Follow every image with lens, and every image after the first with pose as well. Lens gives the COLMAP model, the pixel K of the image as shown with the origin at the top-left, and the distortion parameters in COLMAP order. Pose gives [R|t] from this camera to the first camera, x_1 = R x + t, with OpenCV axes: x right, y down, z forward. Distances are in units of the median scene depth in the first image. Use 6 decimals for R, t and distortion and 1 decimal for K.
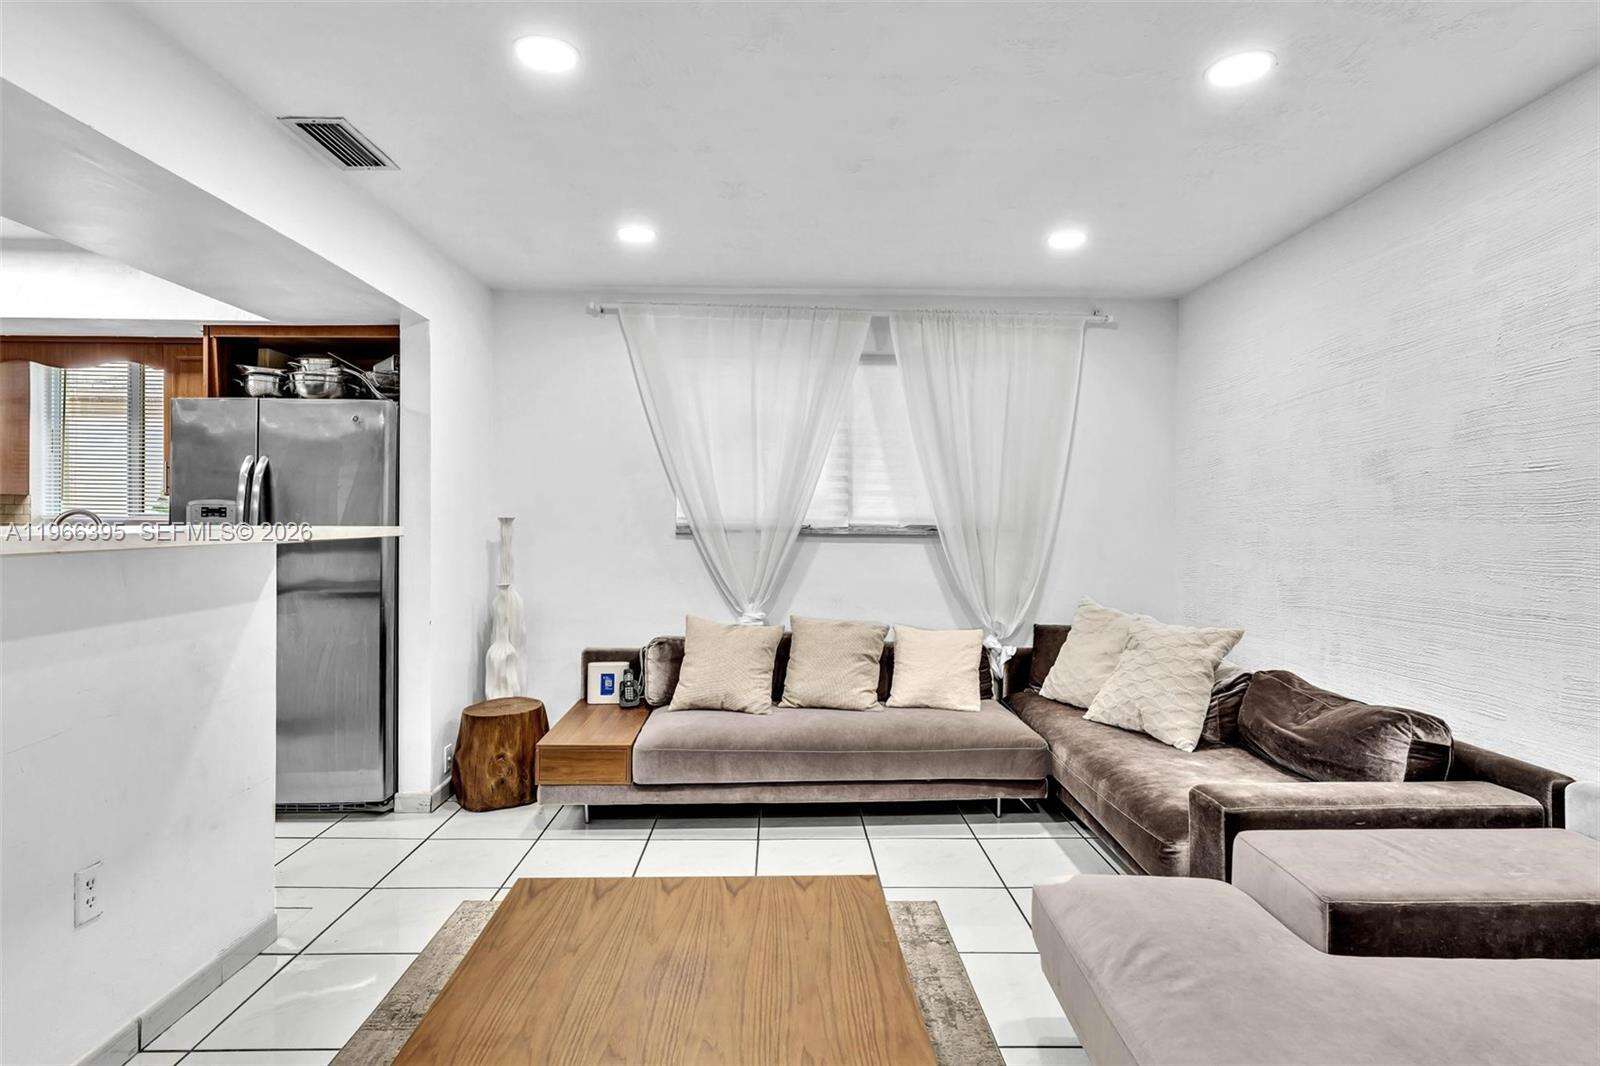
lens RADIAL K [[825.2, 0, 800.9], [0, 825.2, 529.0], [0, 0, 1]] dist [-0.010061, -0.000736]
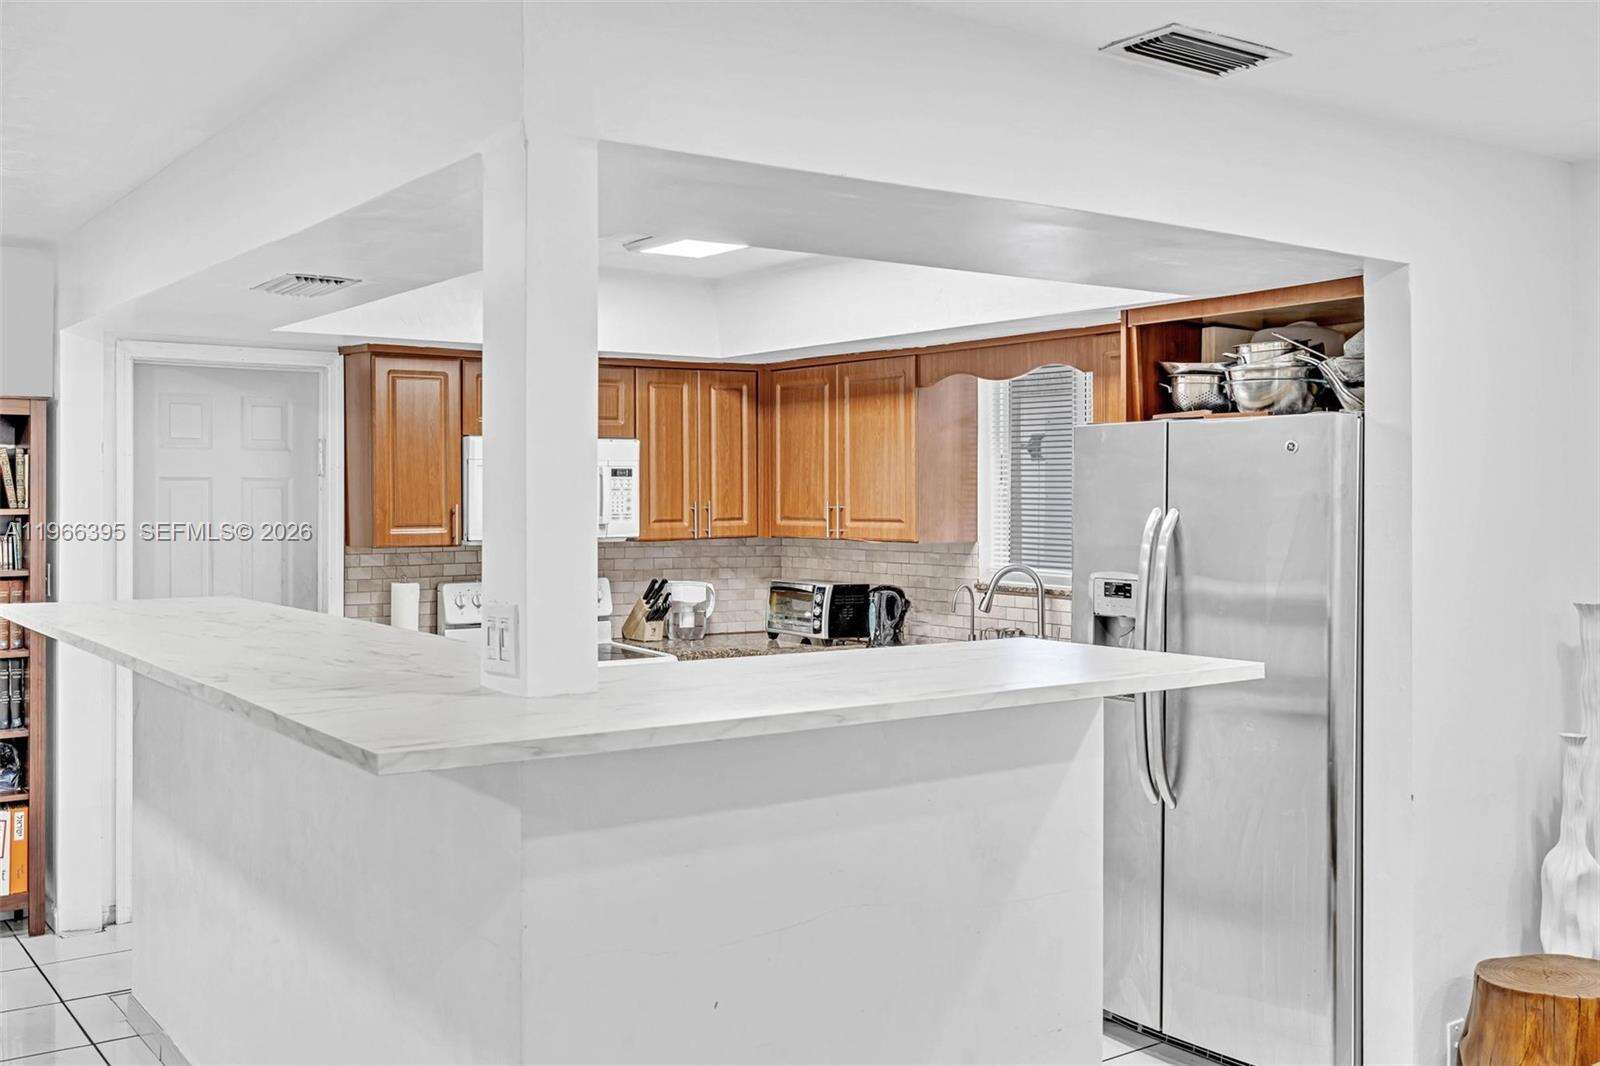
lens RADIAL K [[1536.8, 0, 810.6], [0, 1536.8, 525.2], [0, 0, 1]] dist [0.031347, 0.000000]
pose [[0.568617, 0.006152, -0.822579, 0.179872], [0.000383, 0.999970, 0.007743, -0.078181], [0.822602, -0.004718, 0.568598, 0.052104]]
